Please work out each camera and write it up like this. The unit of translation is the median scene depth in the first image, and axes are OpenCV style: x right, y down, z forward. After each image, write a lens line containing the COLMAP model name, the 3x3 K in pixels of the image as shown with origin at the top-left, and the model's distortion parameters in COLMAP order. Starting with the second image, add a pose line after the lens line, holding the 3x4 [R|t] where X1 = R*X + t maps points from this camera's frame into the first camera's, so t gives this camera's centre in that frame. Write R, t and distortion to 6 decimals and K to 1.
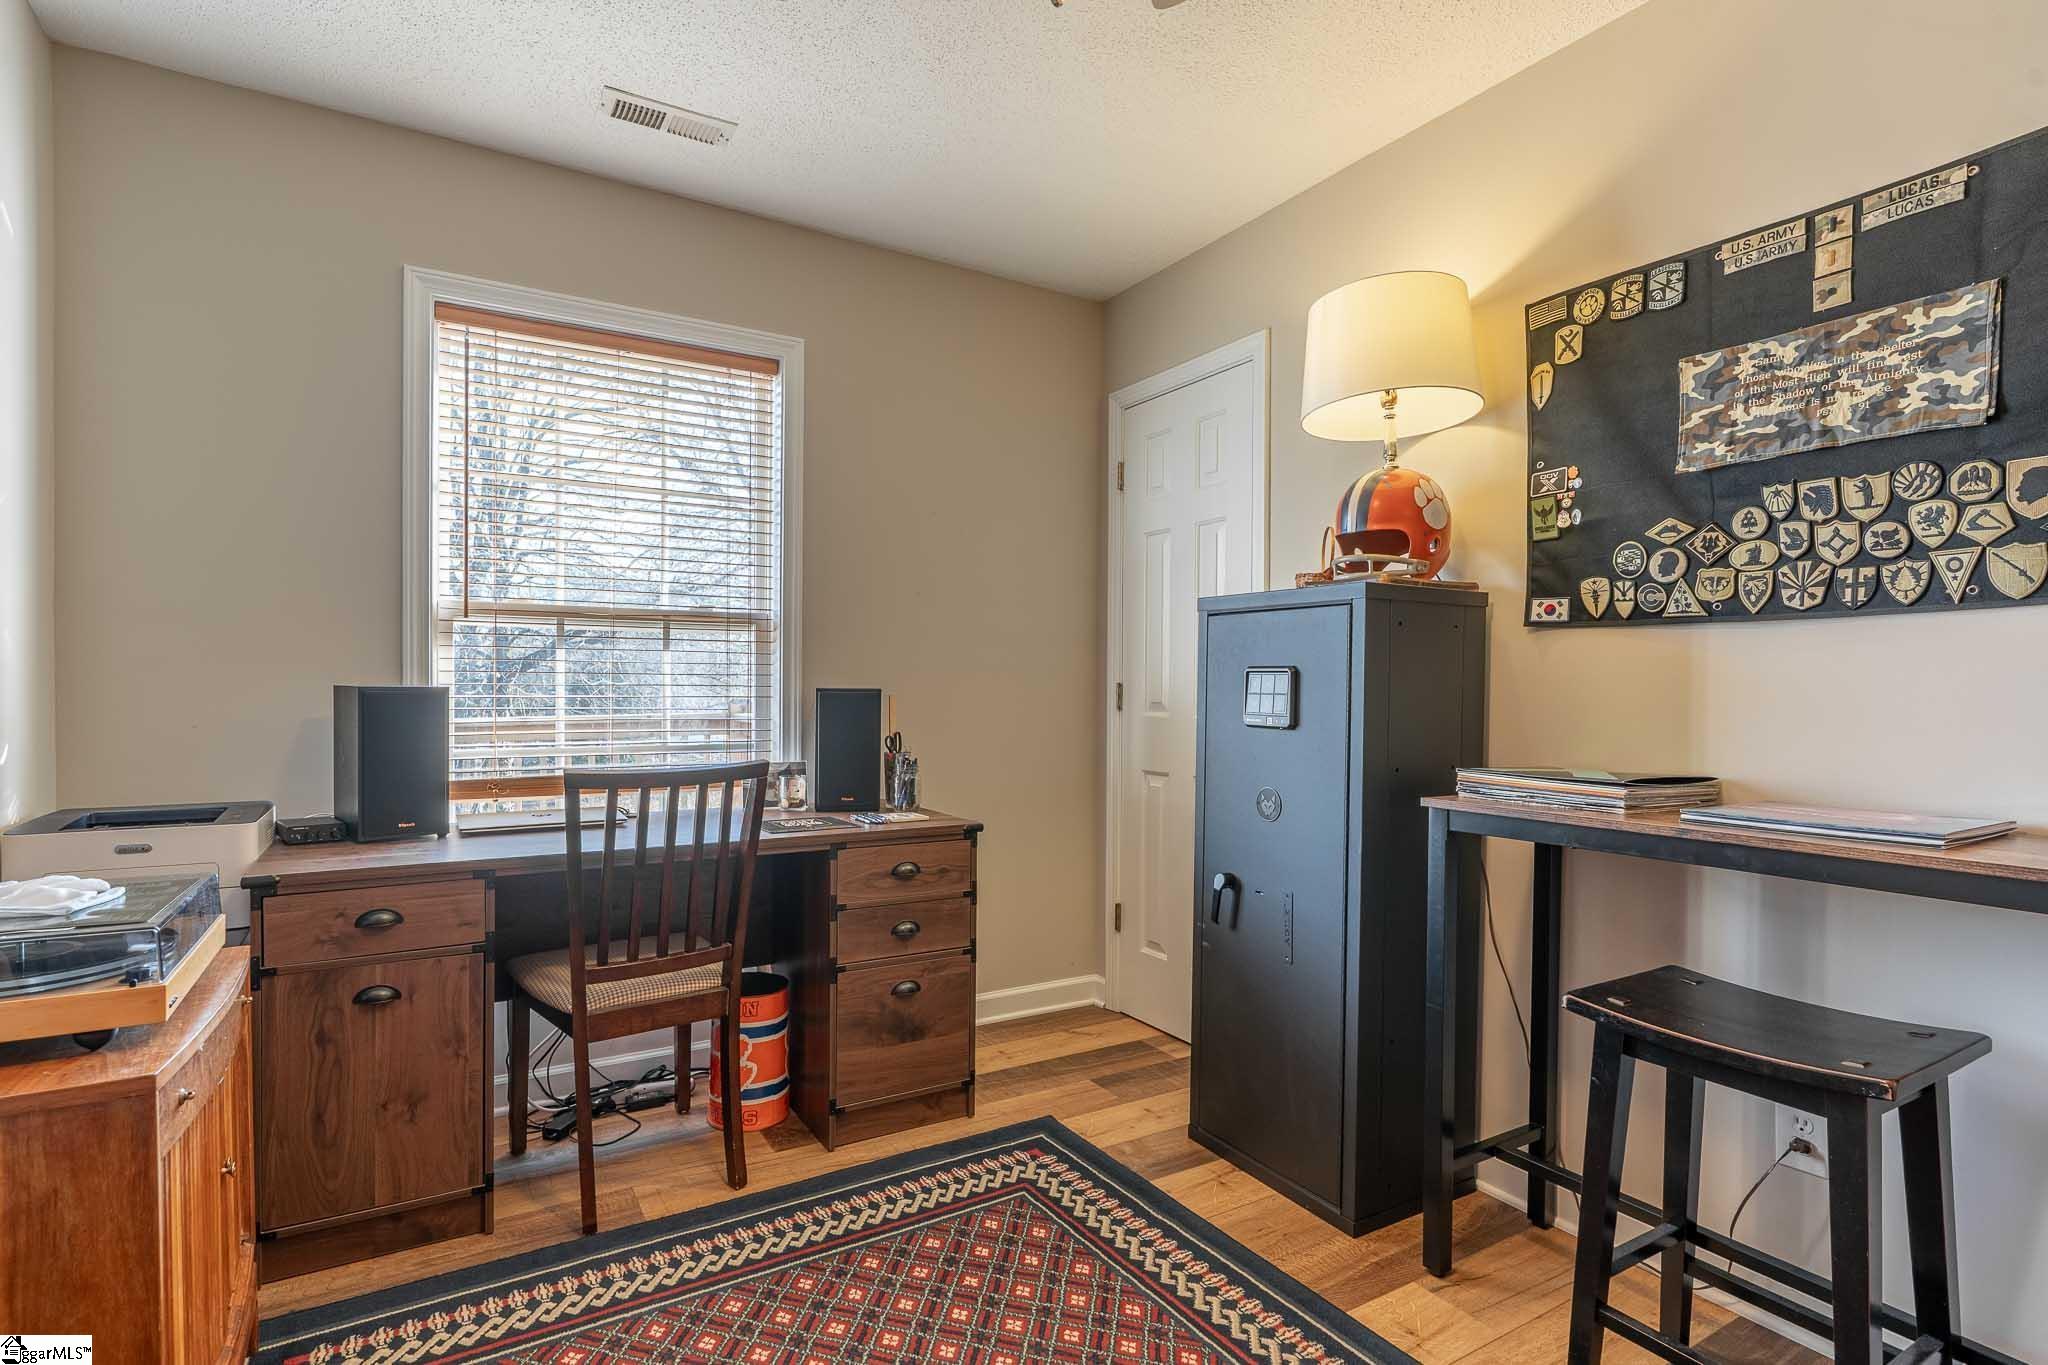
lens RADIAL K [[999.7, 0, 1012.1], [0, 999.7, 695.5], [0, 0, 1]] dist [-0.005052, 0.000520]
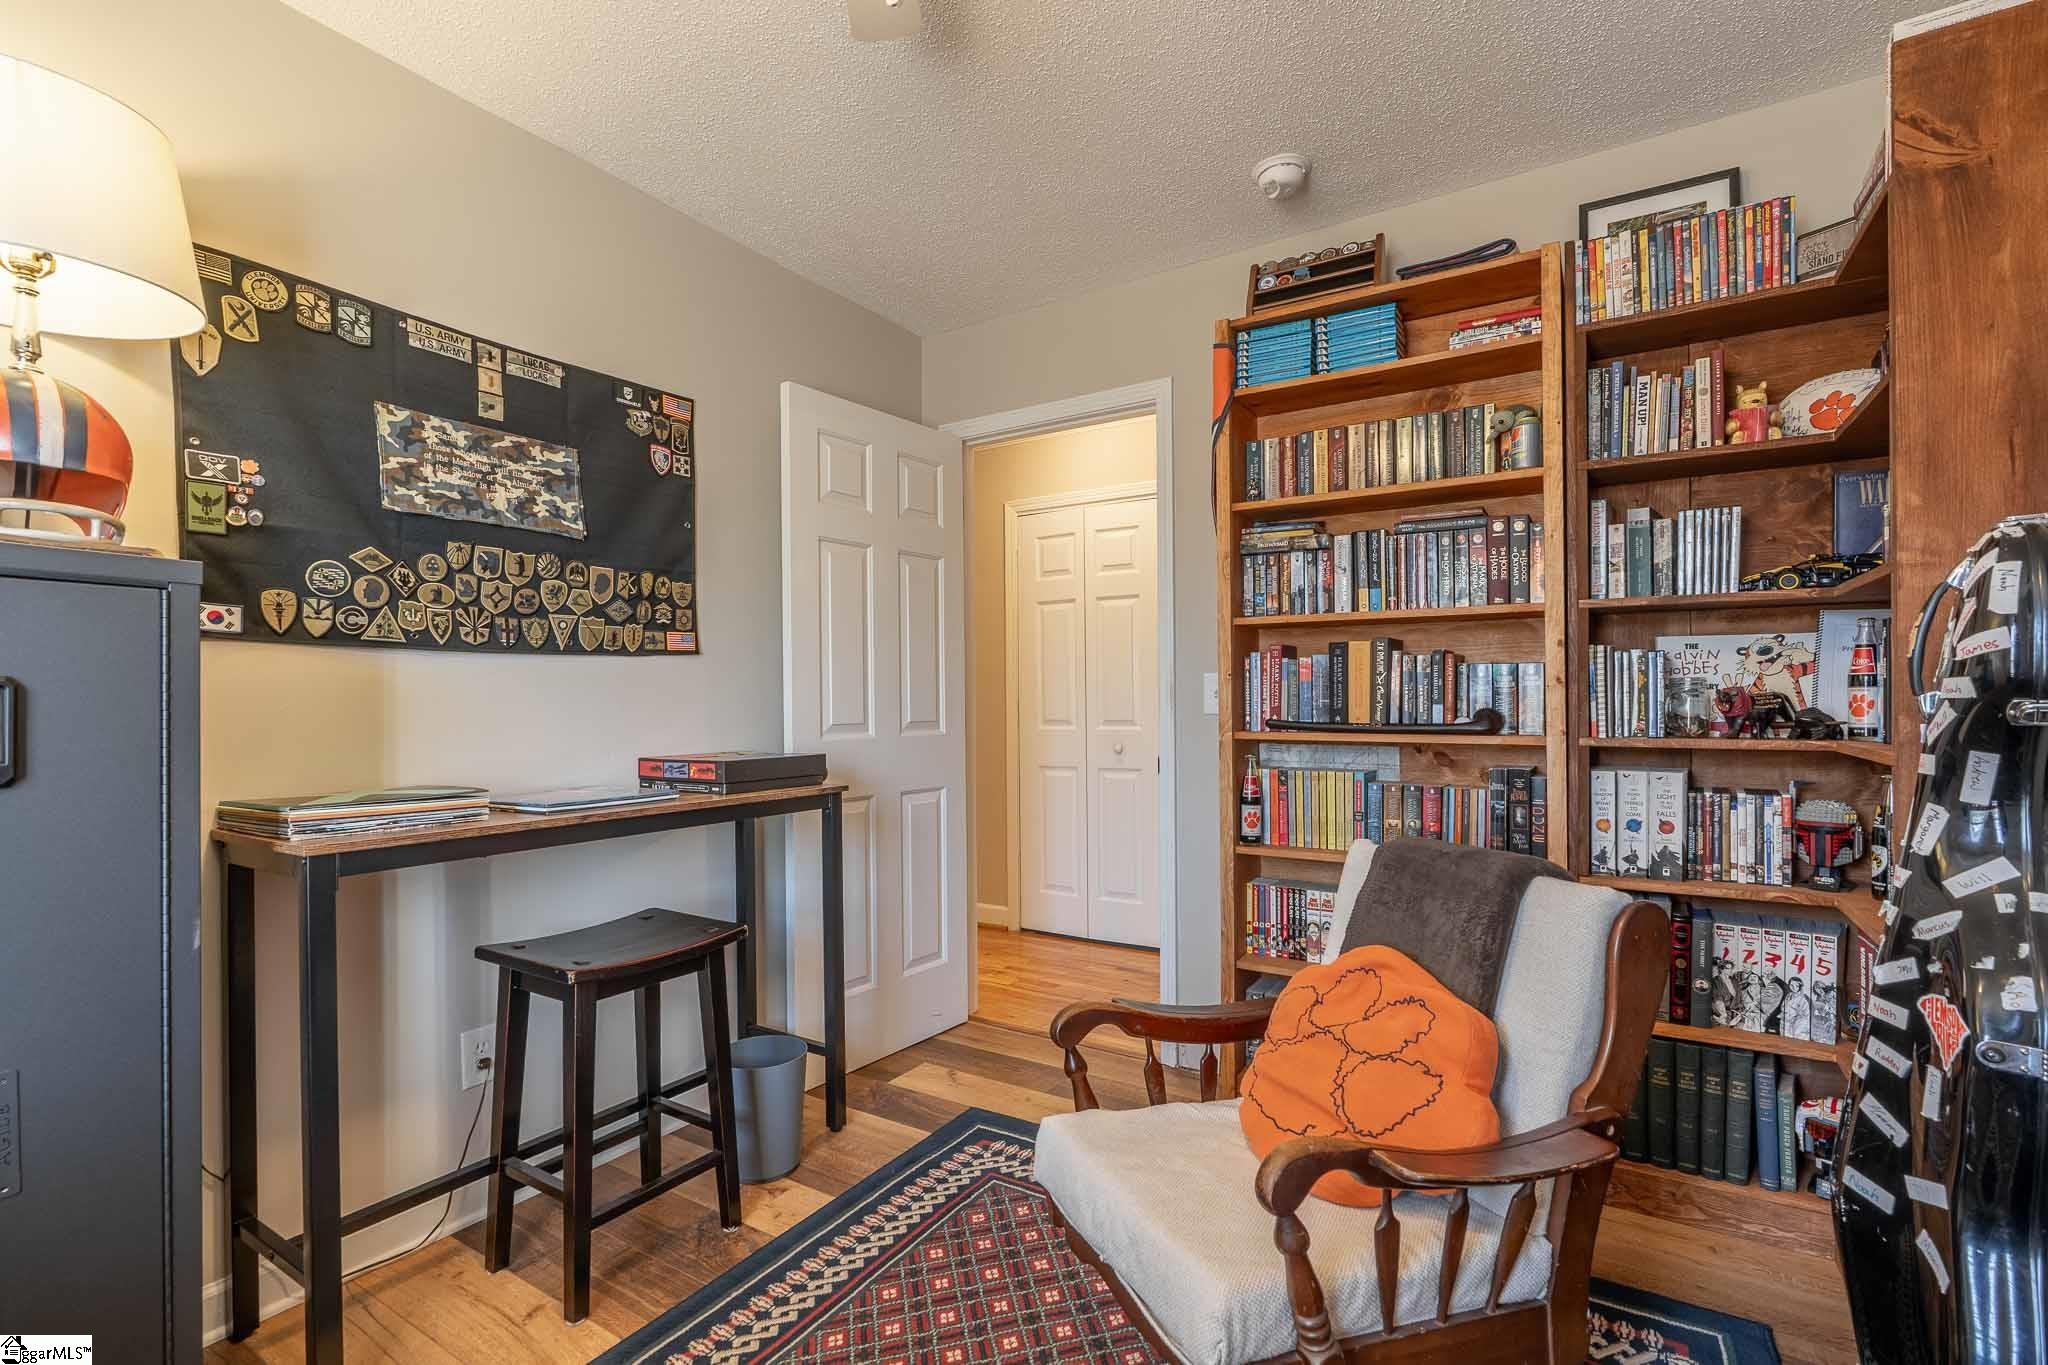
lens RADIAL K [[917.6, 0, 1020.9], [0, 917.6, 688.7], [0, 0, 1]] dist [0.000732, 0.001126]
pose [[-0.448793, 0.007287, 0.893606, -0.514127], [0.009977, 0.999945, -0.003144, -0.017457], [-0.893580, 0.007505, -0.448841, 0.814447]]
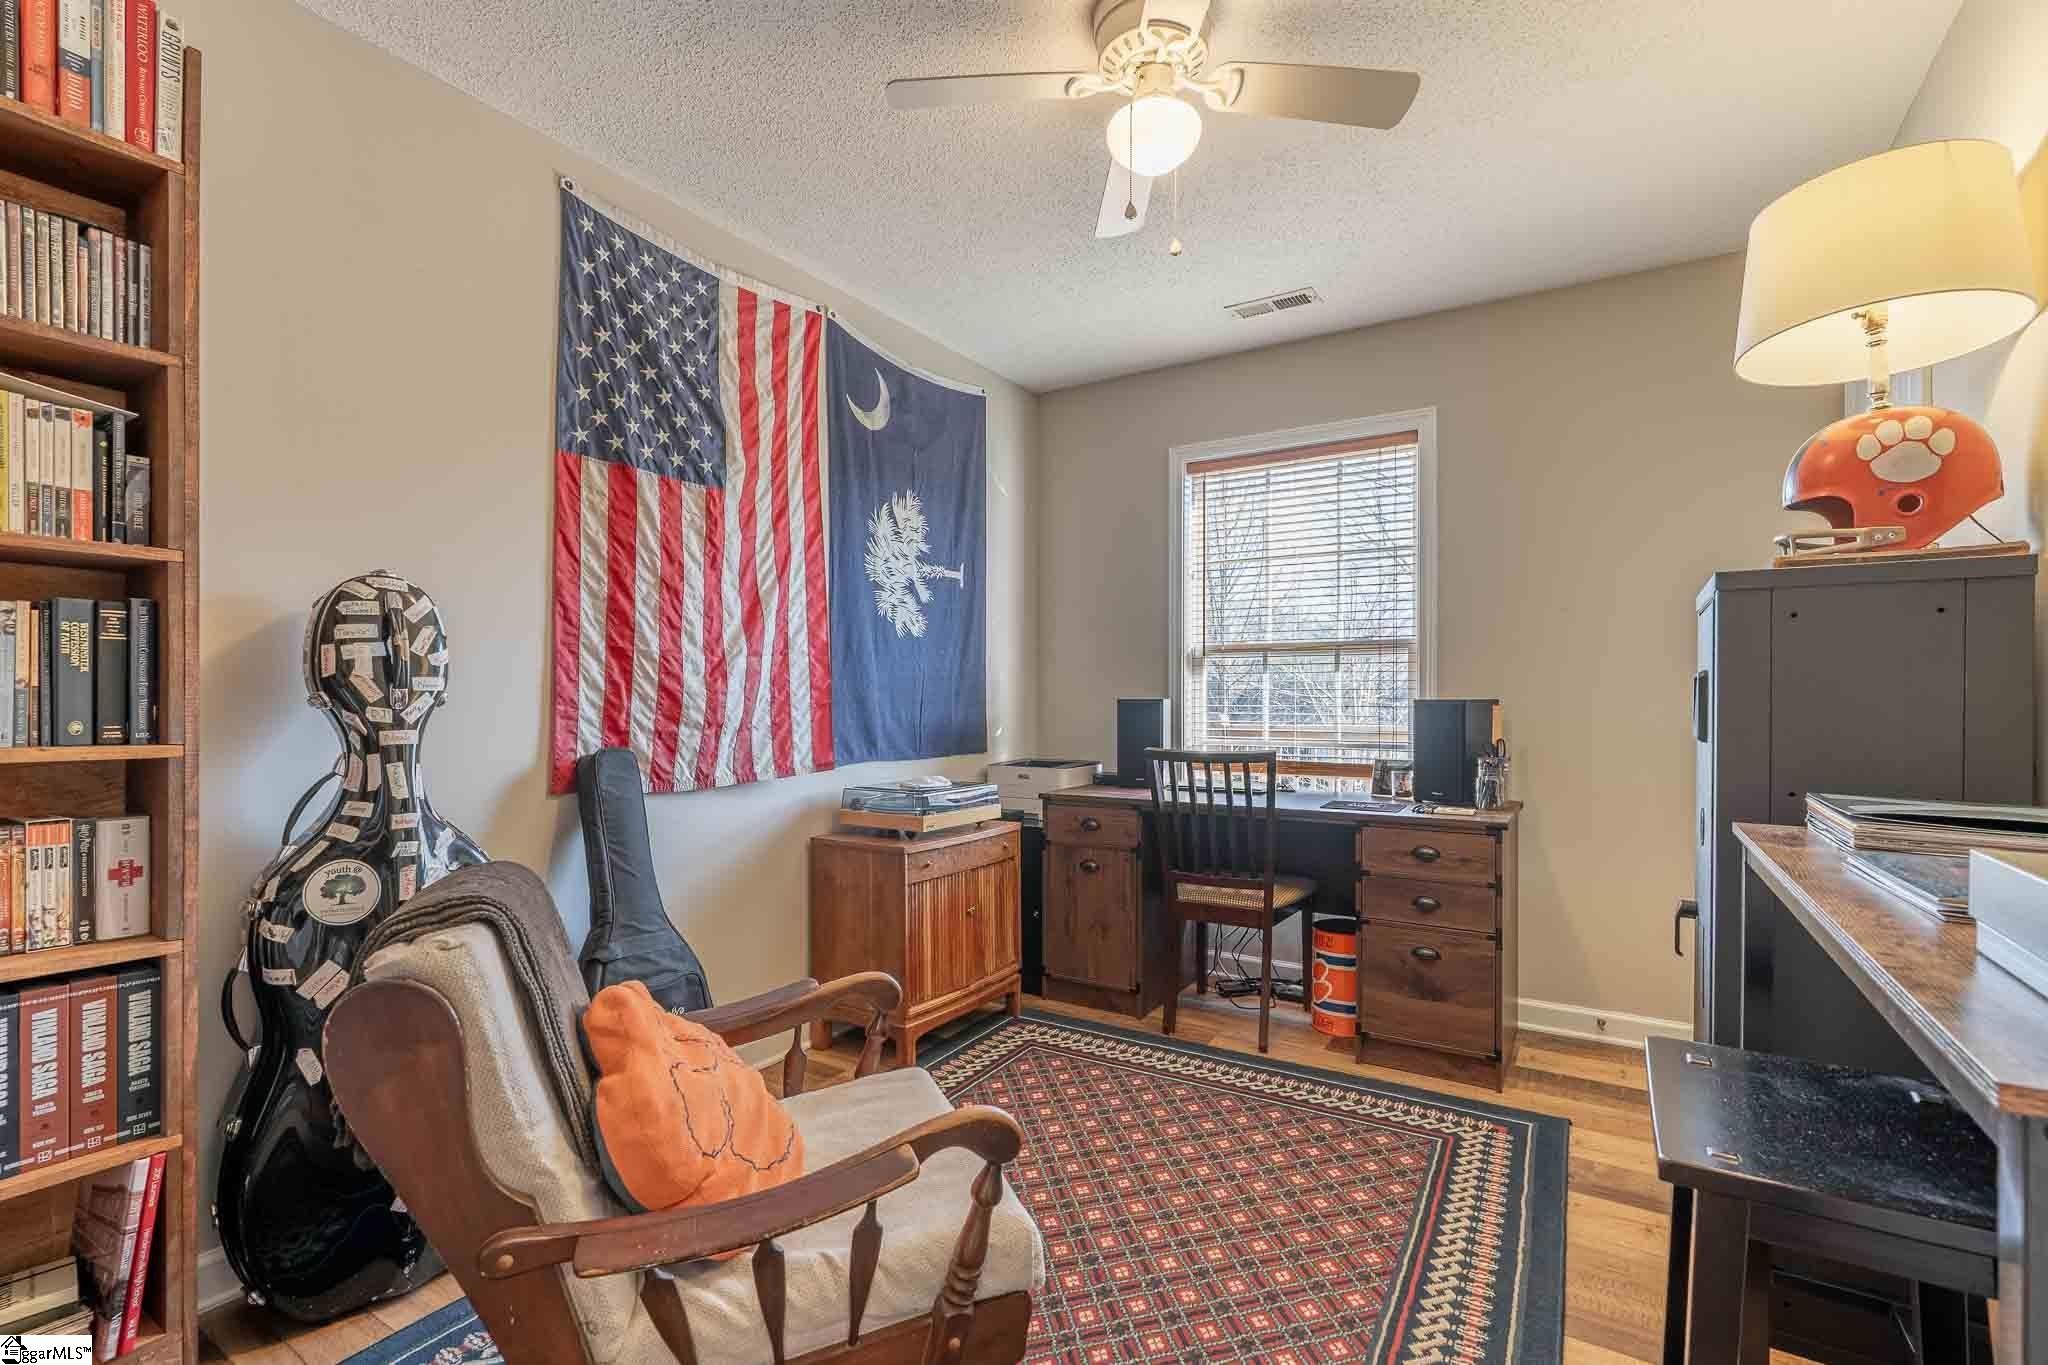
lens RADIAL K [[917.6, 0, 1022.5], [0, 917.6, 695.8], [0, 0, 1]] dist [0.000732, 0.001126]
pose [[0.457333, -0.009348, -0.889247, 0.828679], [-0.006327, 0.999885, -0.013765, 0.009354], [0.889273, 0.011921, 0.457221, 0.102184]]
